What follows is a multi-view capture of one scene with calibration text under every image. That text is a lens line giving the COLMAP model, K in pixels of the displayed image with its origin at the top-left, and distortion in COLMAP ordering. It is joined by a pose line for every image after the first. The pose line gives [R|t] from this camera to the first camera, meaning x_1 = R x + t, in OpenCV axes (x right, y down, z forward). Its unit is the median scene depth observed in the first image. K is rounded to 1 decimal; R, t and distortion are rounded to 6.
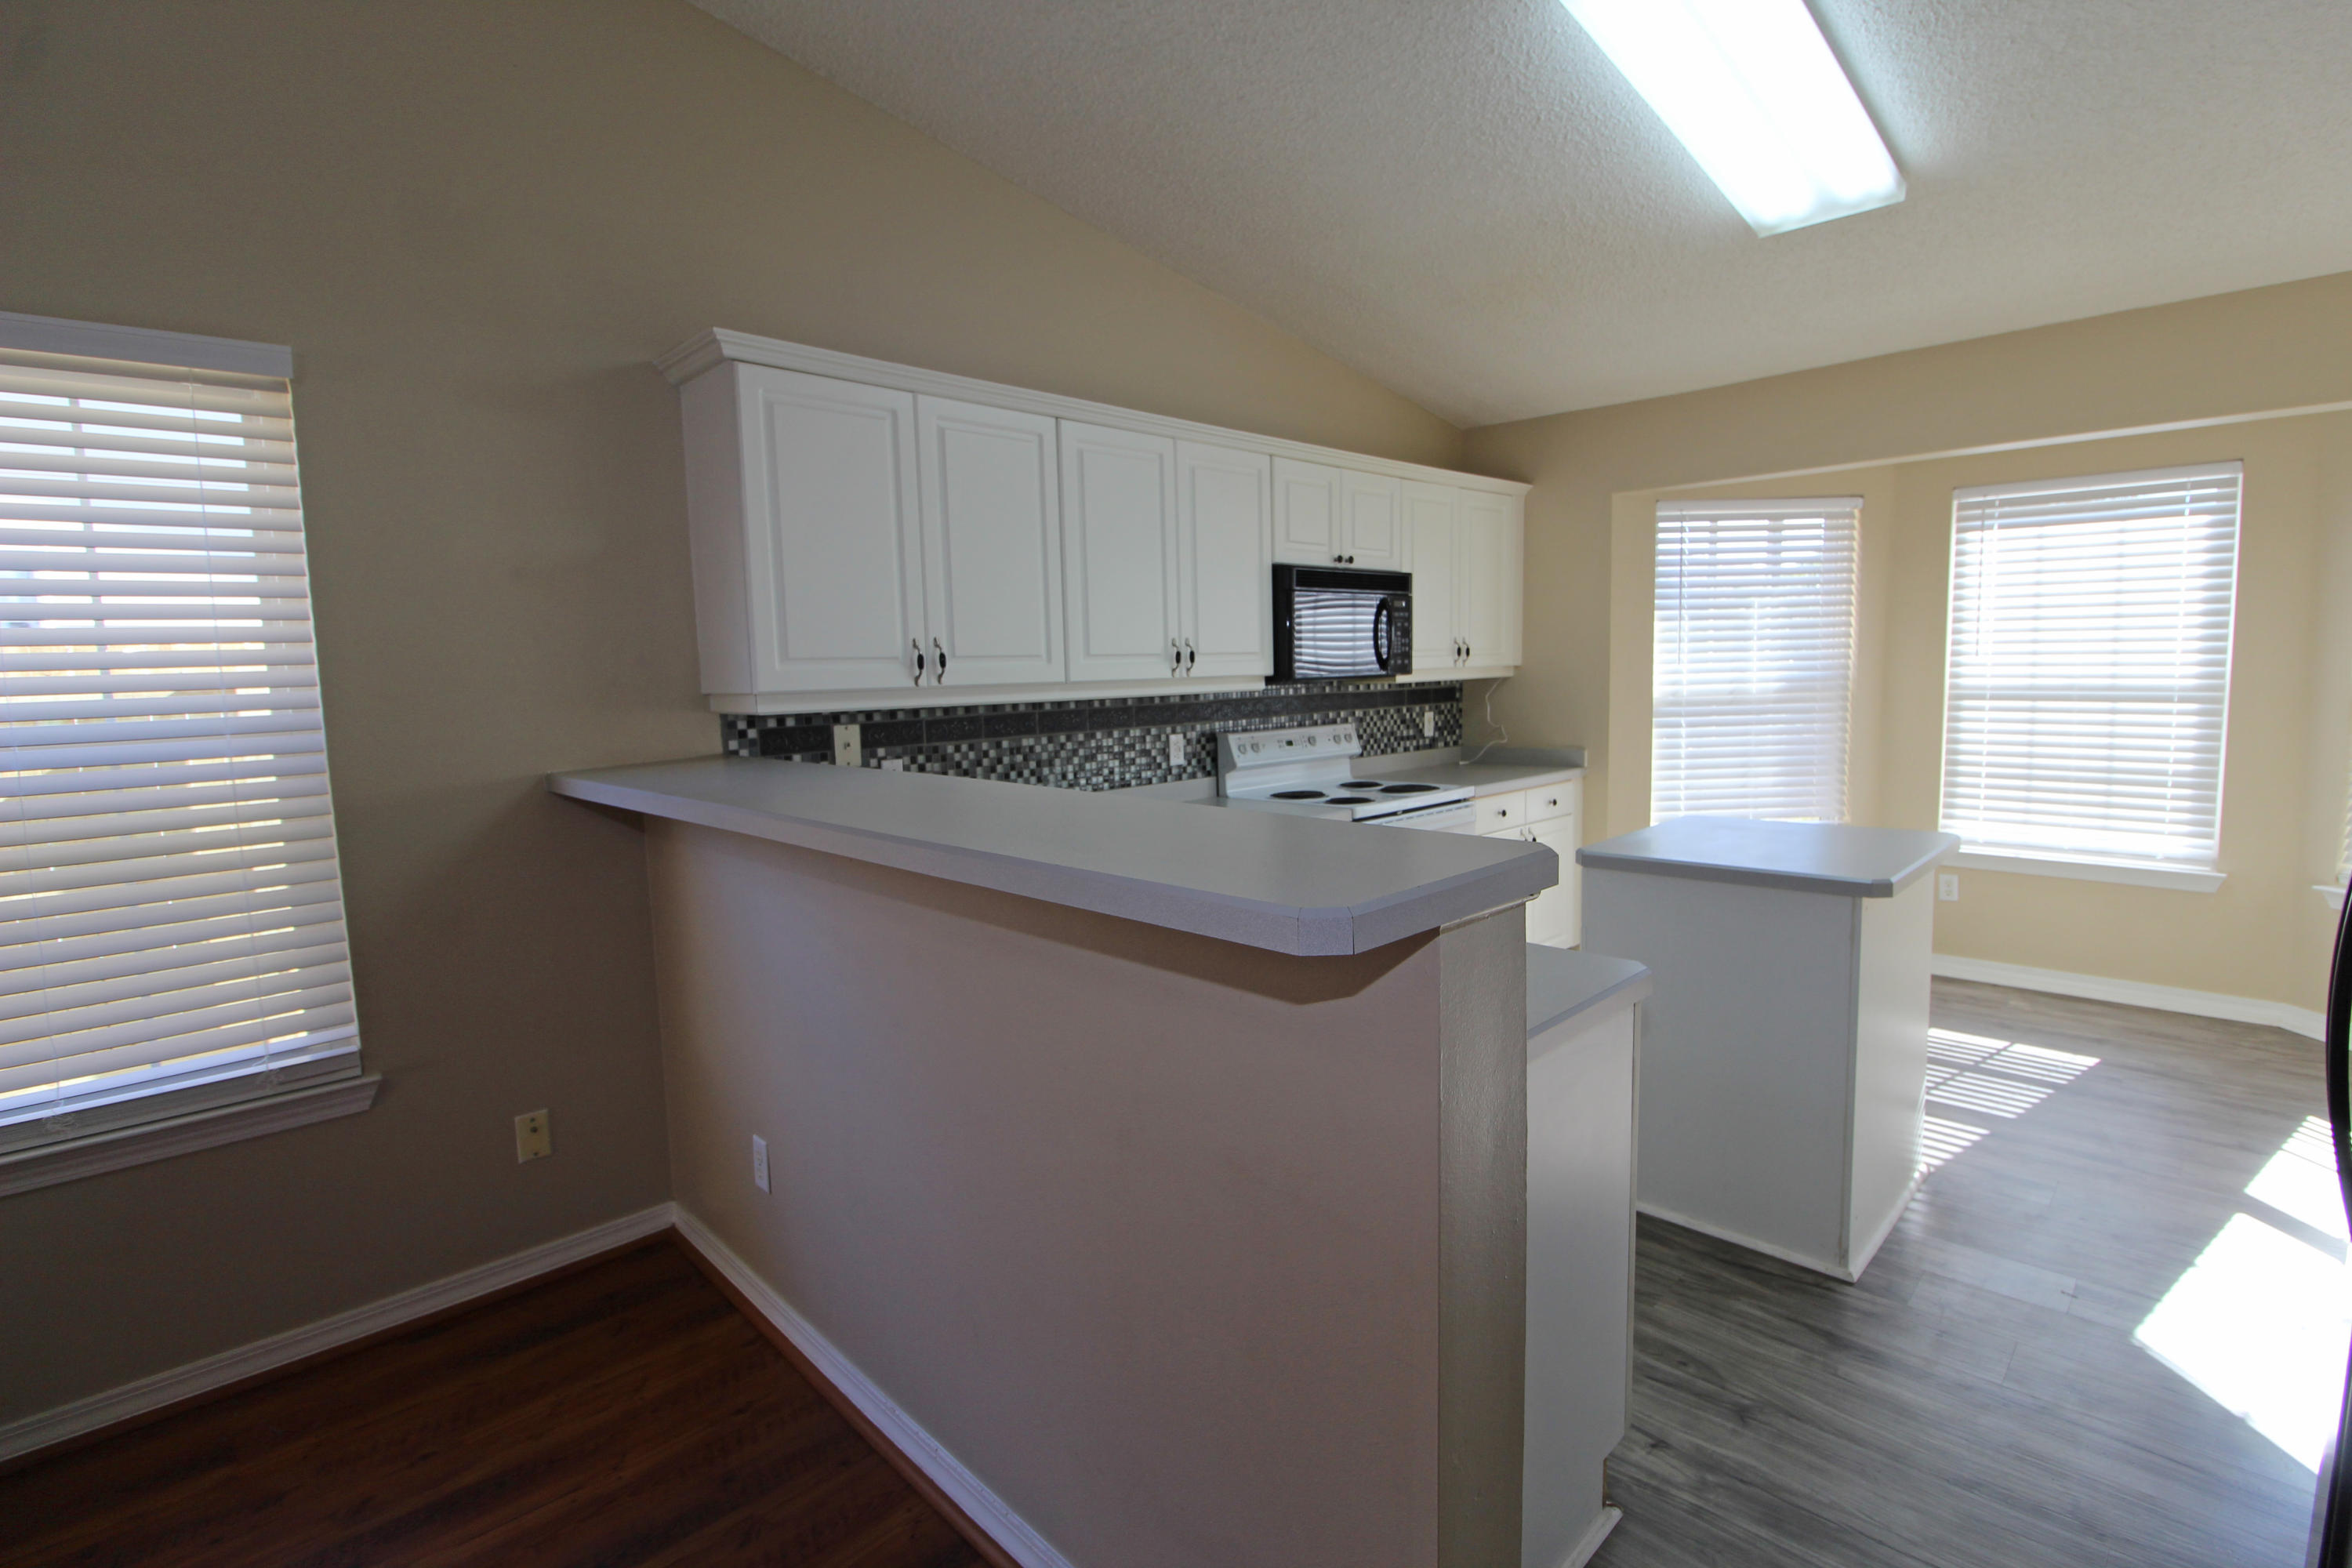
lens RADIAL K [[1101.1, 0, 1193.3], [0, 1101.1, 784.9], [0, 0, 1]] dist [-0.004840, -0.006350]
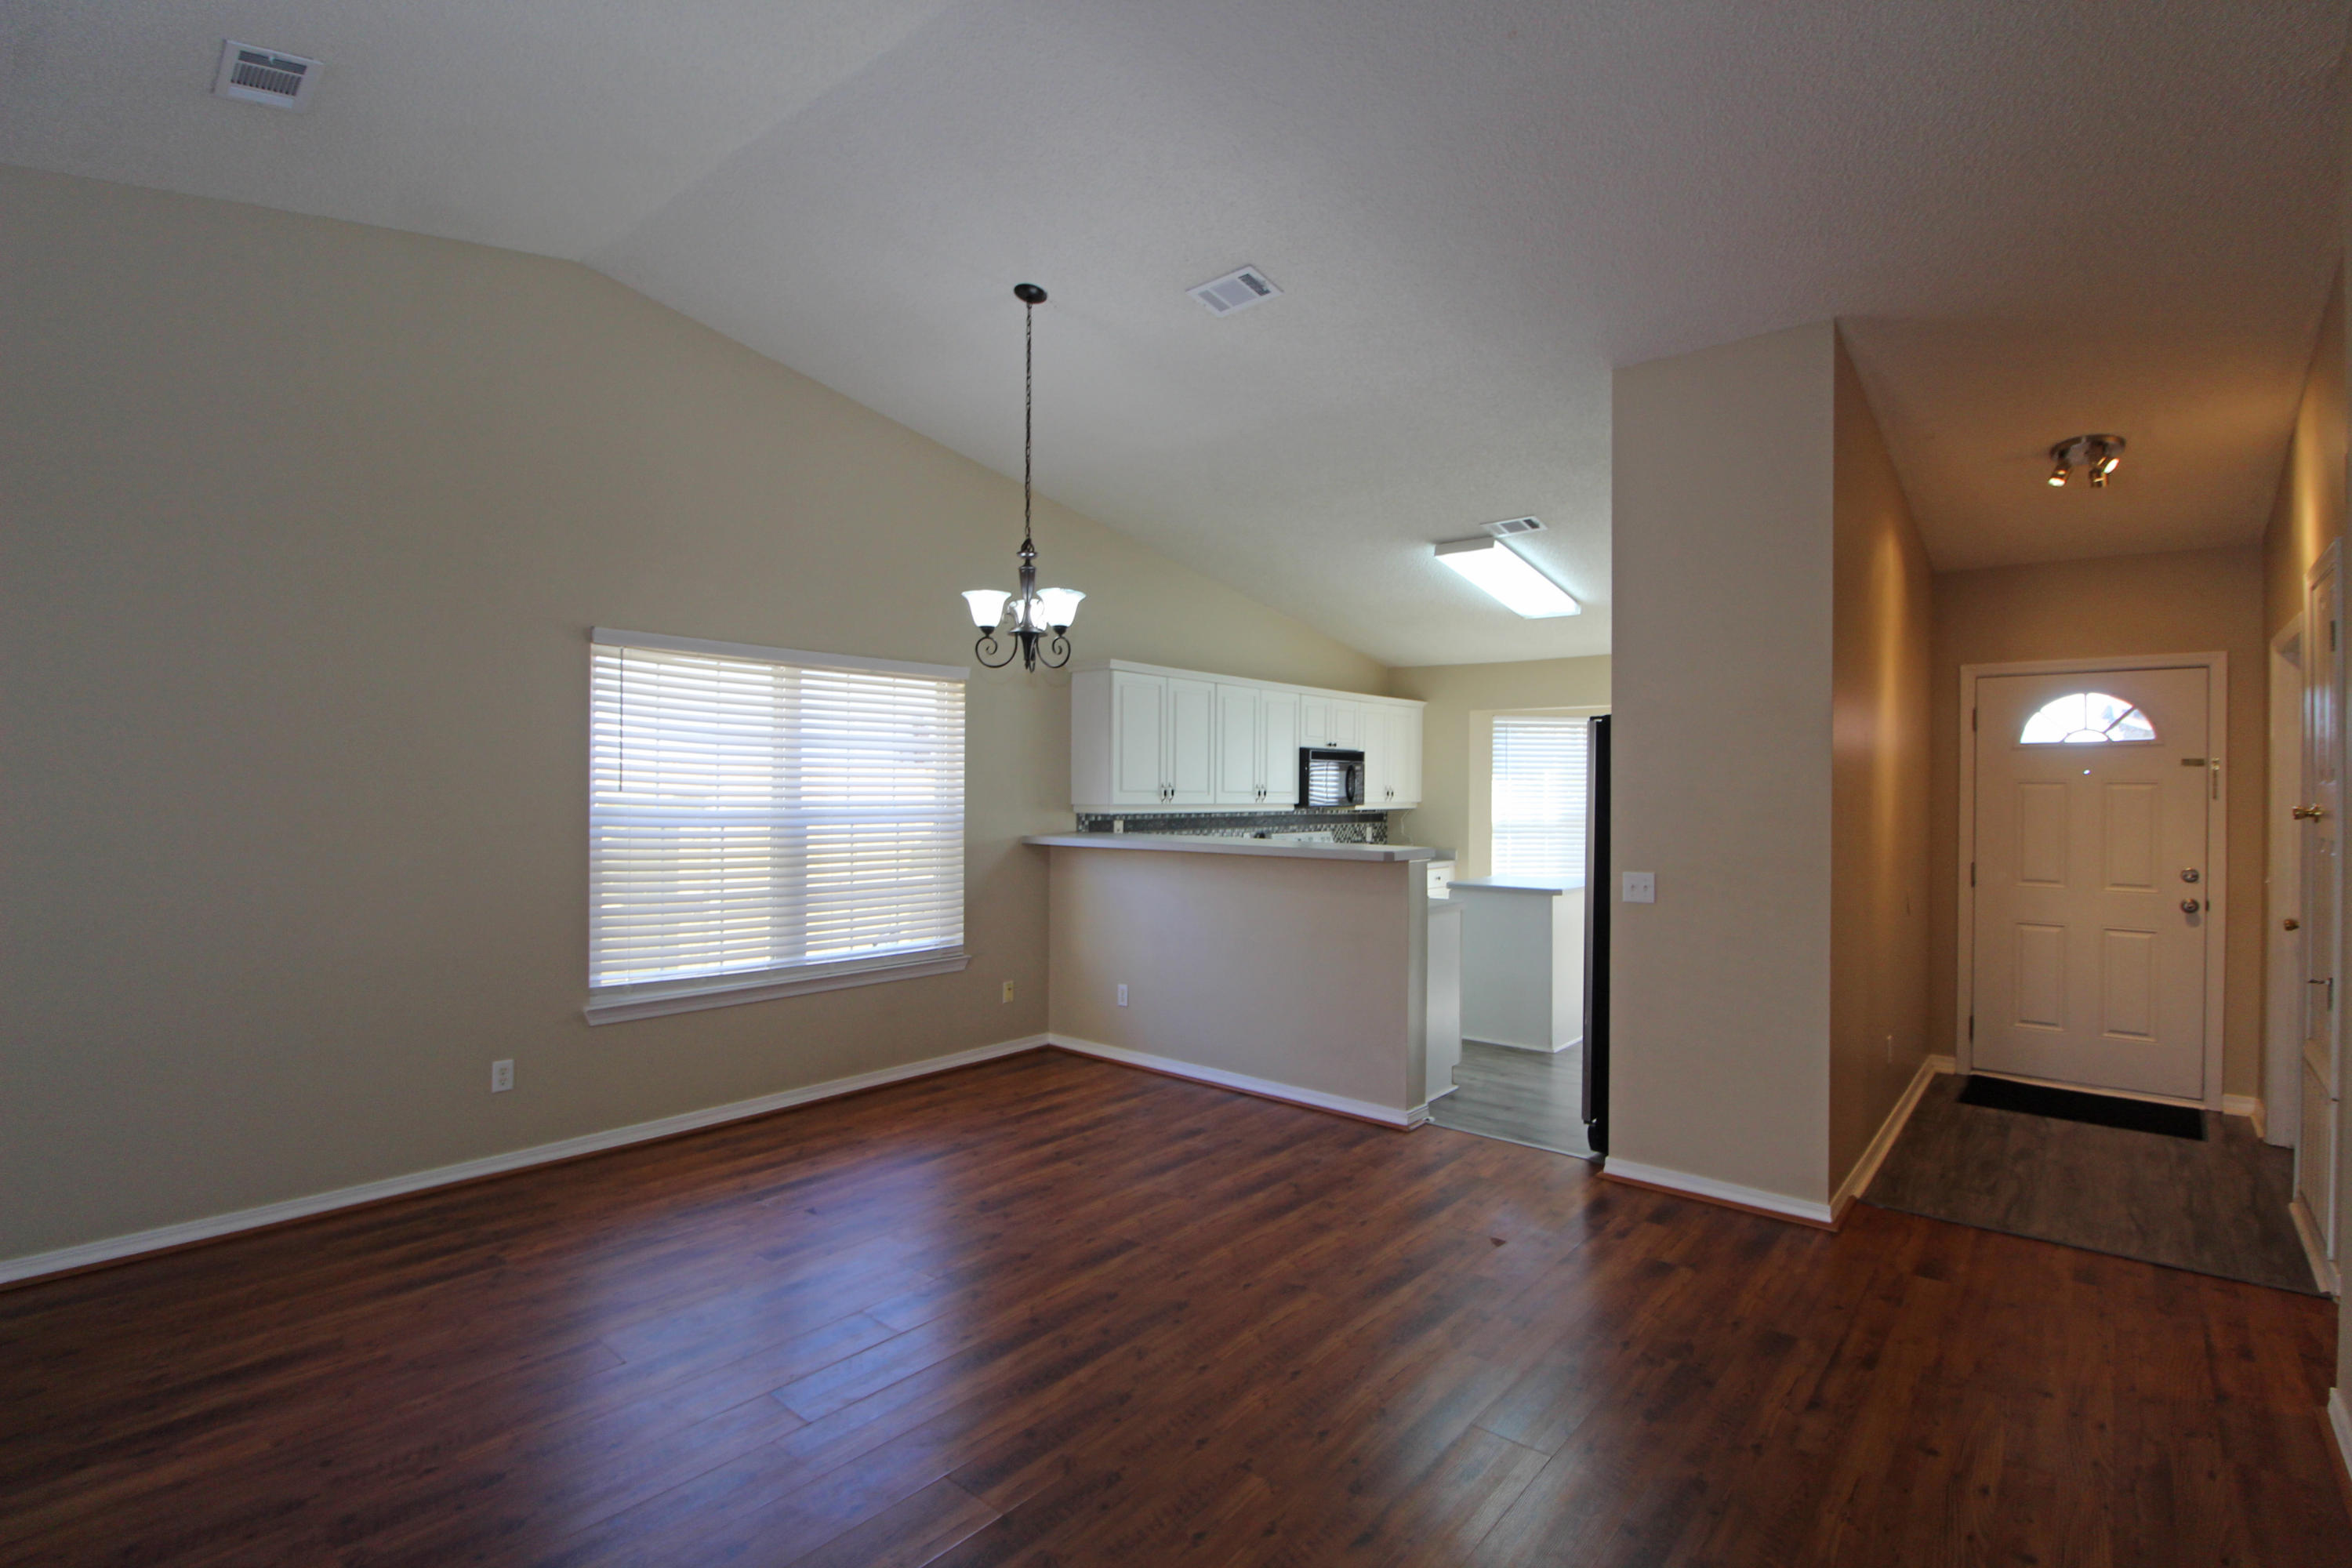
lens RADIAL K [[1101.1, 0, 1193.3], [0, 1101.1, 784.9], [0, 0, 1]] dist [-0.004840, -0.006350]
pose [[0.995113, 0.034852, 0.092388, -0.284383], [-0.024305, 0.993307, -0.112922, 0.089519], [-0.095705, 0.110124, 0.989299, -0.887260]]
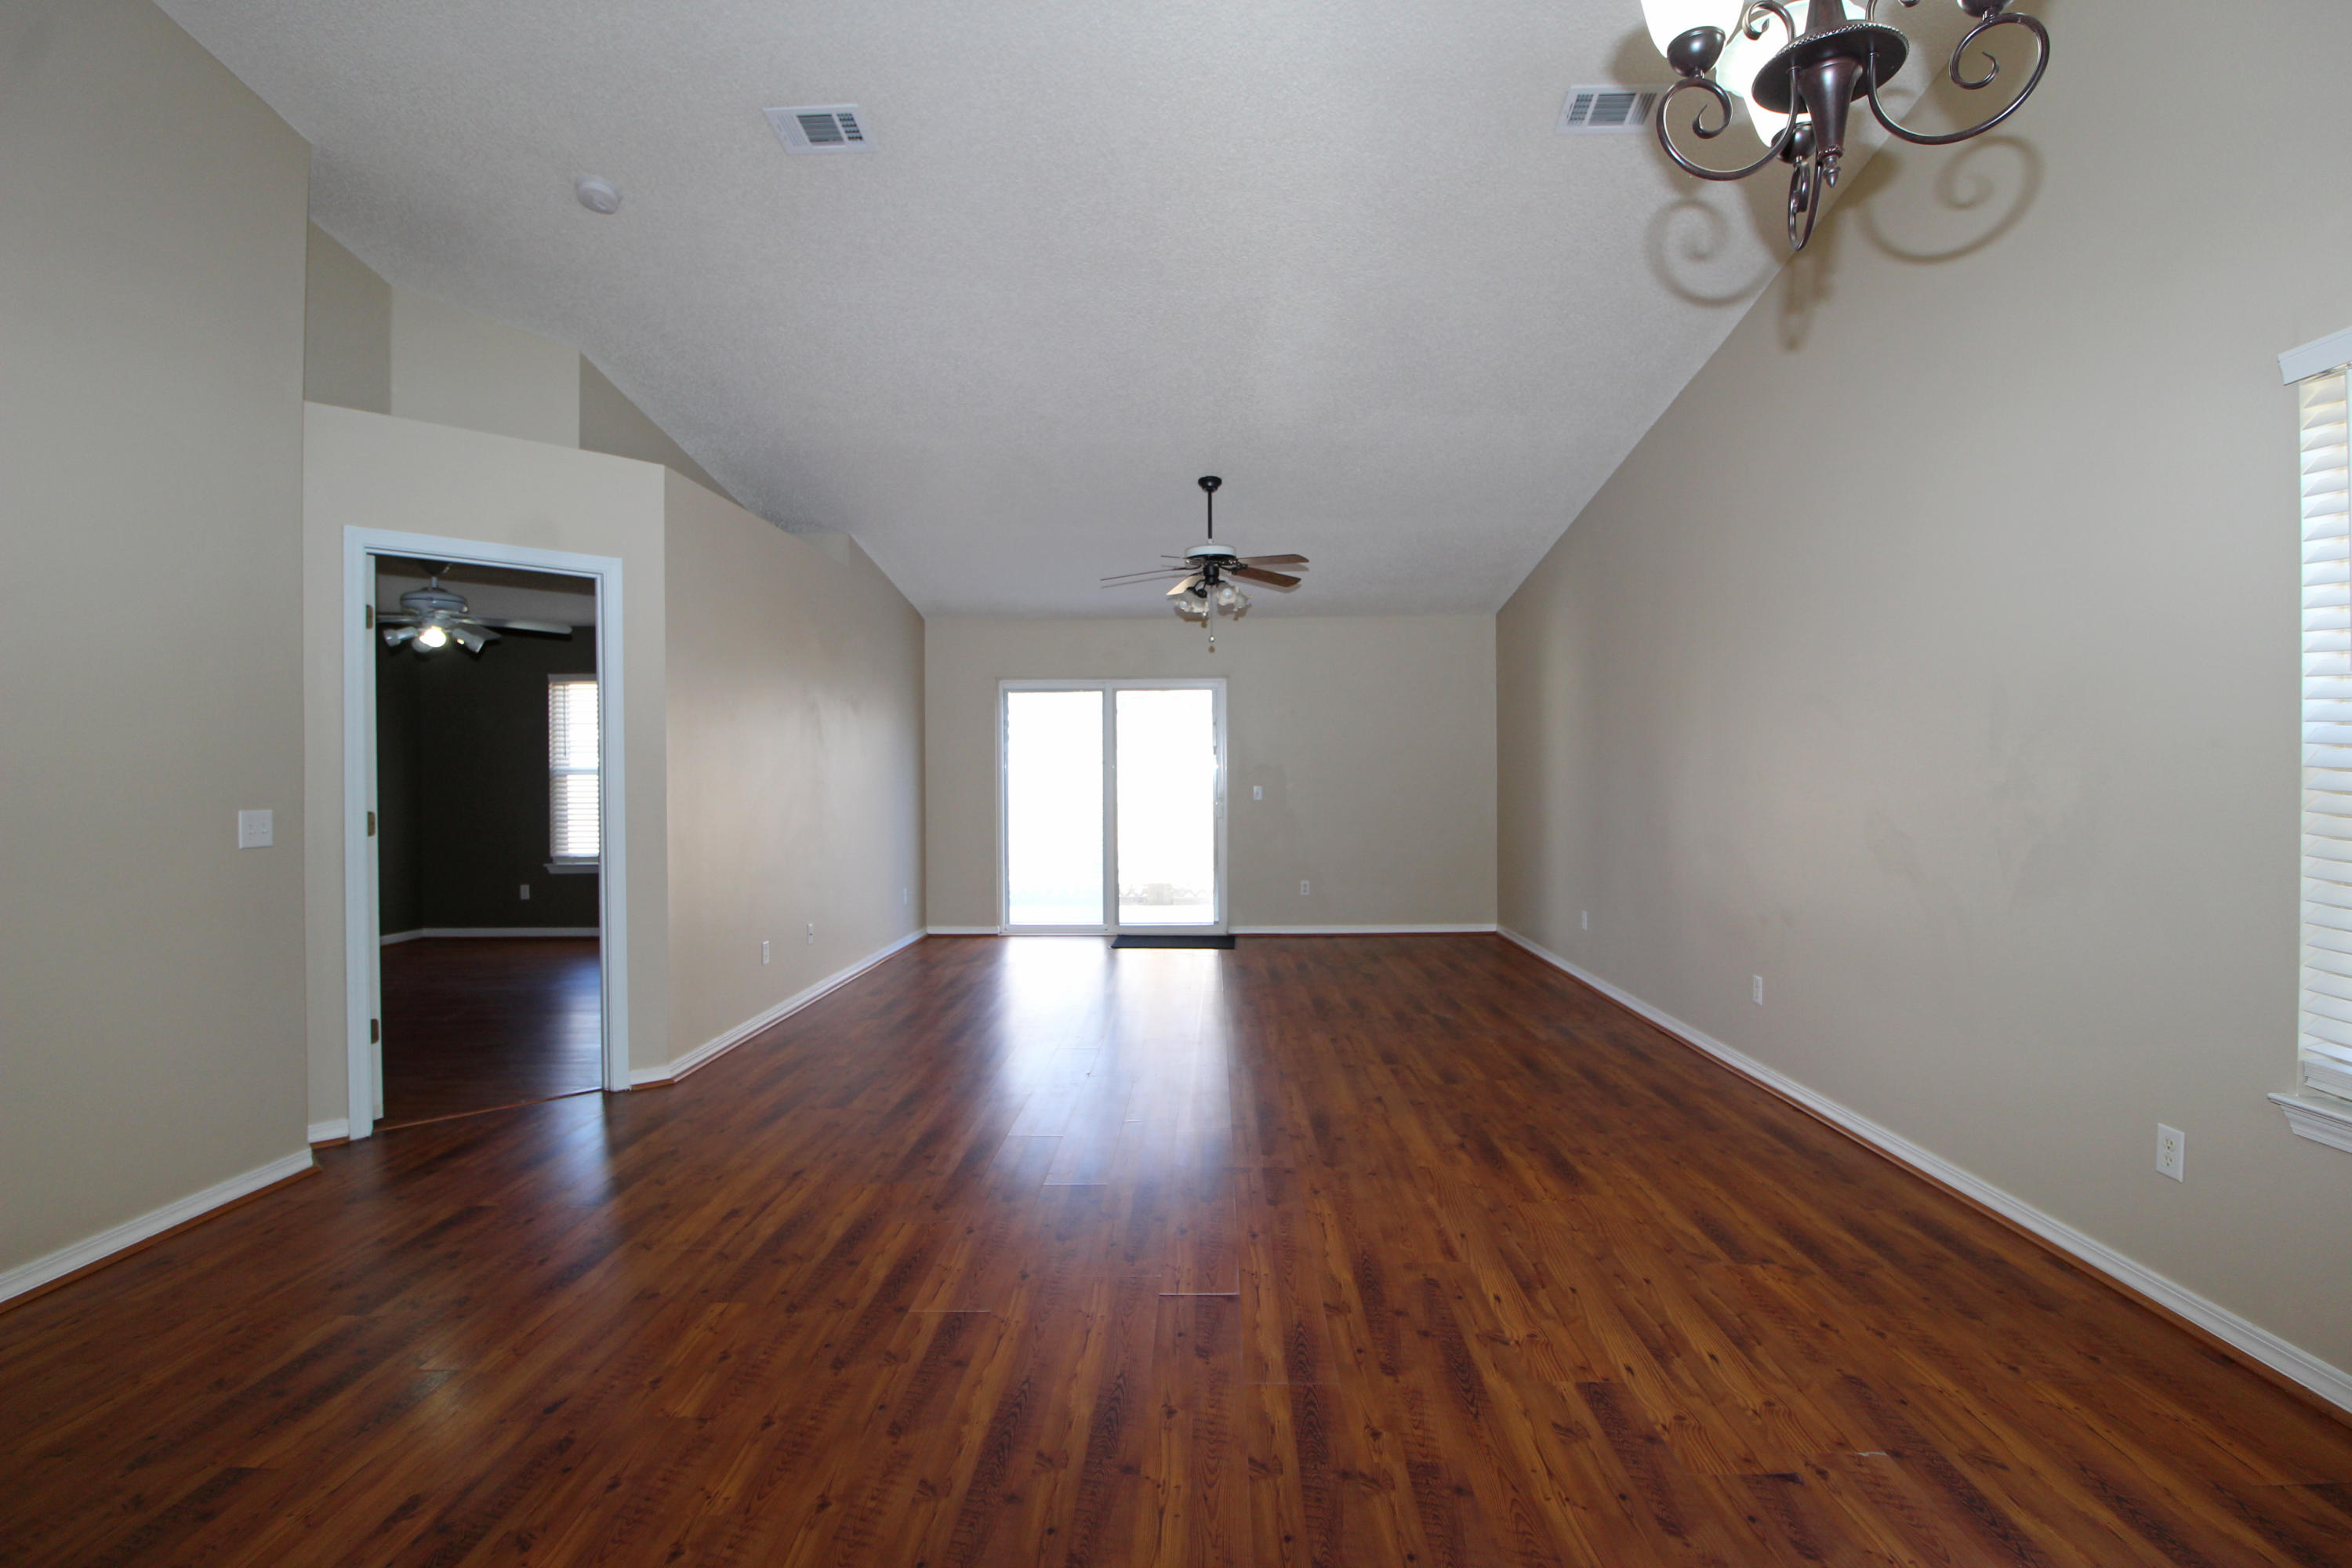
lens RADIAL K [[1101.1, 0, 1193.3], [0, 1101.1, 784.9], [0, 0, 1]] dist [-0.004840, -0.006350]
pose [[-0.715570, 0.038074, -0.697503, -0.003794], [-0.049459, 0.993246, 0.104957, 0.015954], [0.696788, 0.109602, -0.708854, 0.230602]]
